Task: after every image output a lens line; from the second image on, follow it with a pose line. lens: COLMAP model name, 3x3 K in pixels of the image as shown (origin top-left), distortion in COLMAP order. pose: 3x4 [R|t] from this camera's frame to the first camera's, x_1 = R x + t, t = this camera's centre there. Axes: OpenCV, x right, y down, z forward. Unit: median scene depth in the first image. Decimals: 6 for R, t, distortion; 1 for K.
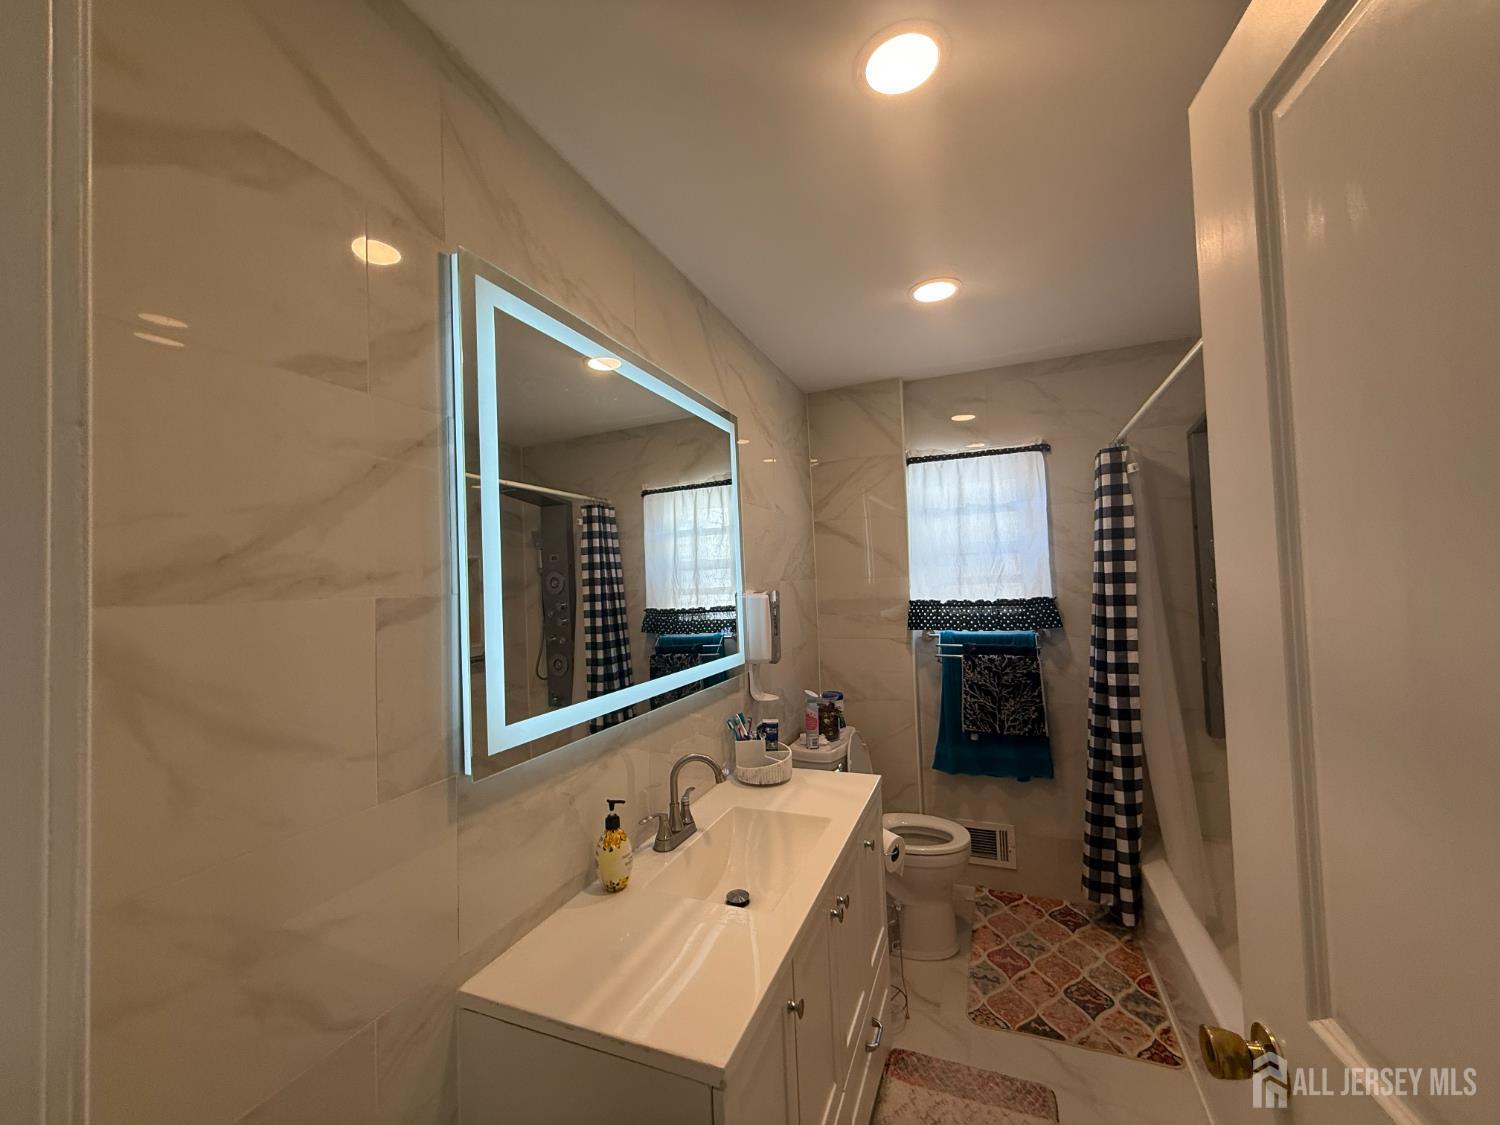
lens RADIAL K [[599.2, 0, 741.5], [0, 599.2, 561.1], [0, 0, 1]] dist [-0.001245, -0.000082]
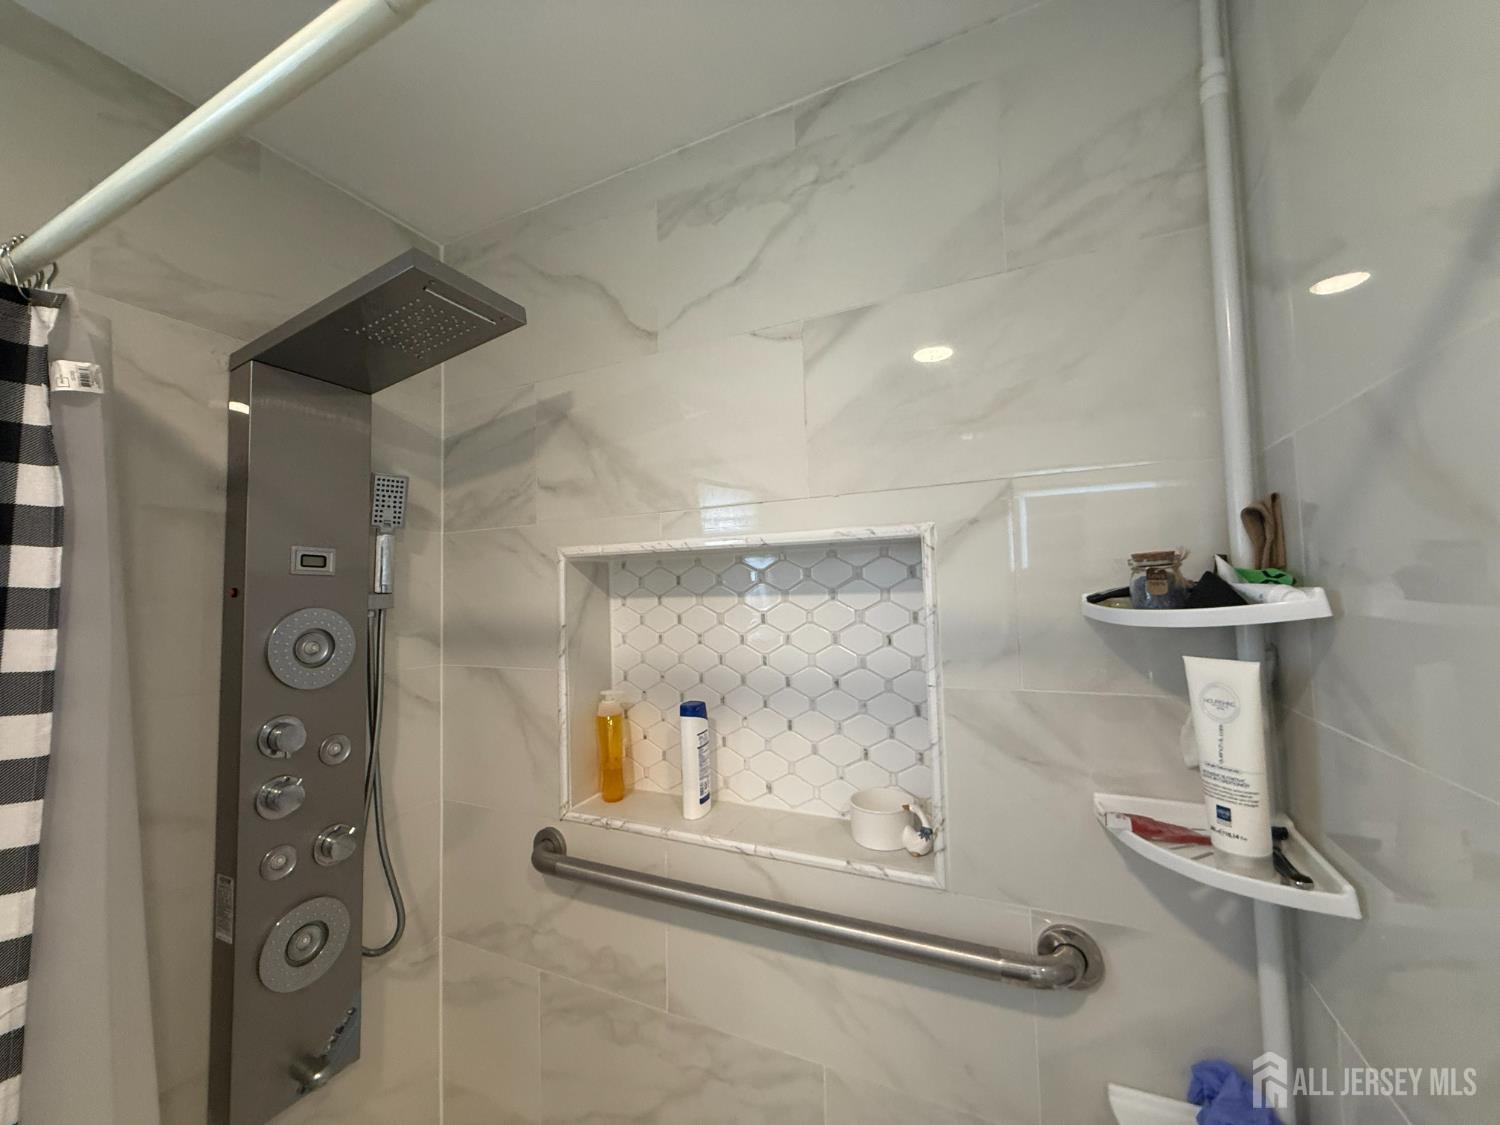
lens RADIAL K [[599.2, 0, 750.0], [0, 599.2, 561.5], [0, 0, 1]] dist [-0.001245, -0.000082]
pose [[0.047048, 0.094295, 0.994432, 0.389926], [-0.015546, 0.995483, -0.093659, -0.047475], [-0.998772, -0.011053, 0.048301, 0.657440]]
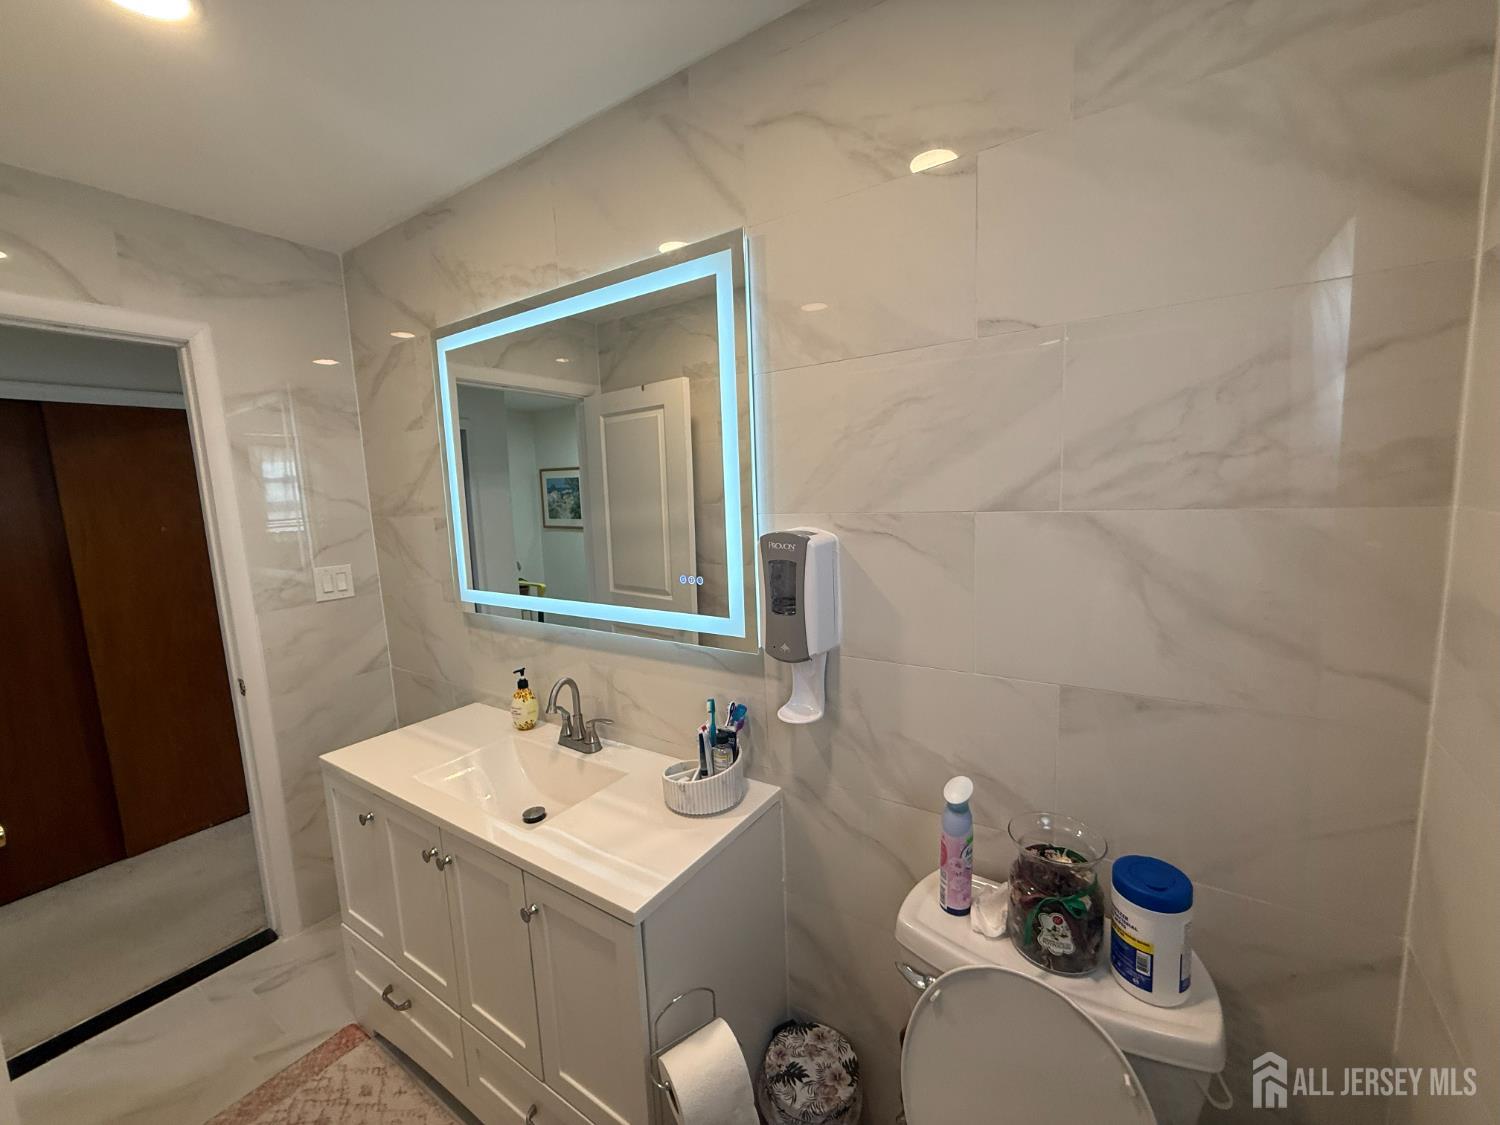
lens RADIAL K [[599.2, 0, 749.7], [0, 599.2, 567.4], [0, 0, 1]] dist [-0.001245, -0.000082]
pose [[-0.192490, 0.170034, -0.966455, 0.542928], [0.079254, 0.984350, 0.157397, -0.006661], [0.978093, -0.046298, -0.202954, 0.992769]]
